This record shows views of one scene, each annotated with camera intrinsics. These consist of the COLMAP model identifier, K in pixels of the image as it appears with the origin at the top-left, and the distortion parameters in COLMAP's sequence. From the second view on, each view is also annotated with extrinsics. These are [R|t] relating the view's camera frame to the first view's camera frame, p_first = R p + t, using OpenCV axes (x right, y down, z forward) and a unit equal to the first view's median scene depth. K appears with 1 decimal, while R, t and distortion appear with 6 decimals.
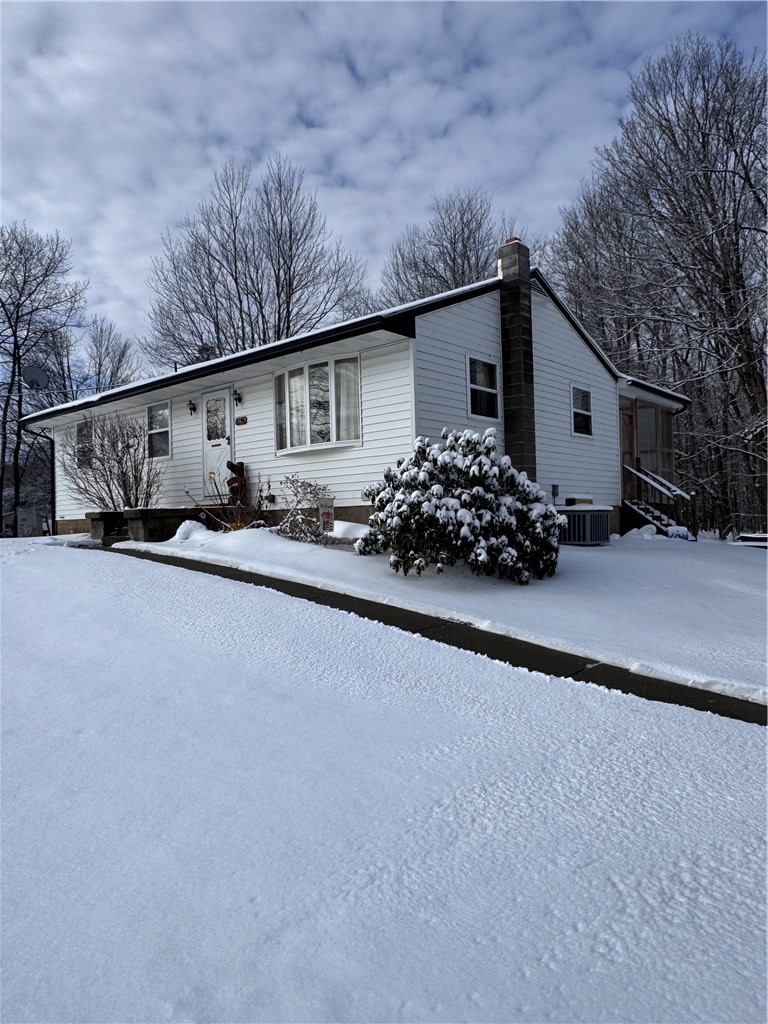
lens RADIAL K [[701.2, 0, 384.0], [0, 701.2, 512.0], [0, 0, 1]] dist [0.001197, 0.000351]
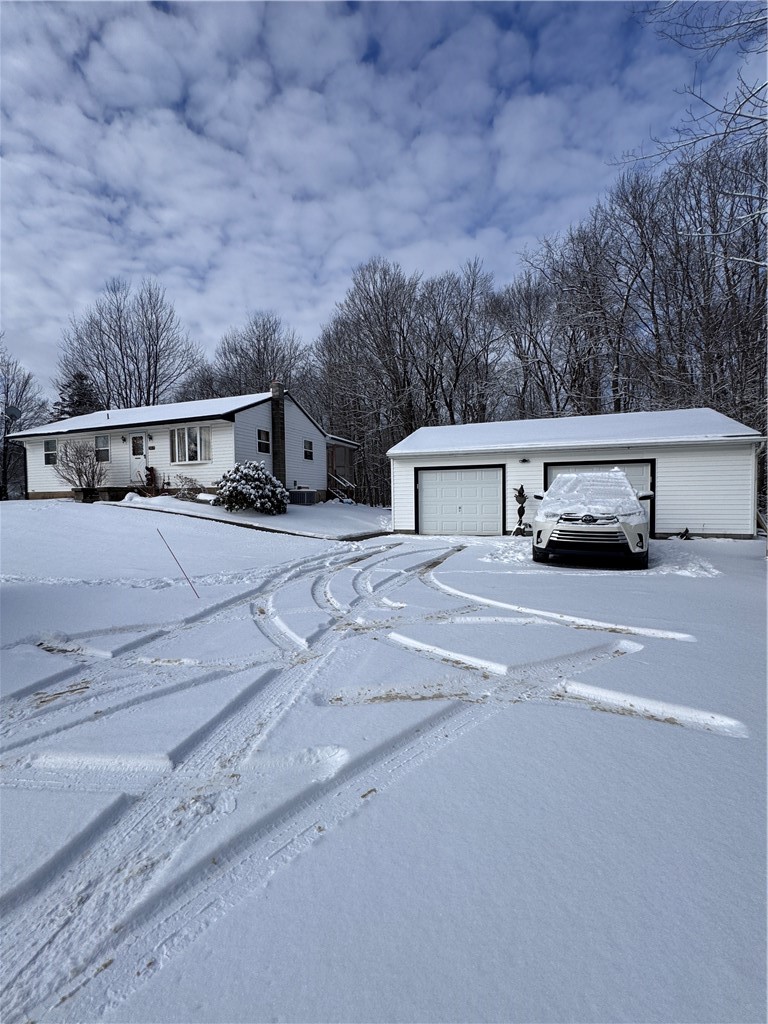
lens RADIAL K [[456.5, 0, 384.0], [0, 456.5, 512.0], [0, 0, 1]] dist [0.002624, 0.000721]
pose [[0.935640, 0.002284, 0.352950, -0.031530], [-0.015673, 0.999262, 0.035082, 0.010935], [-0.352609, -0.038356, 0.934984, -0.699762]]
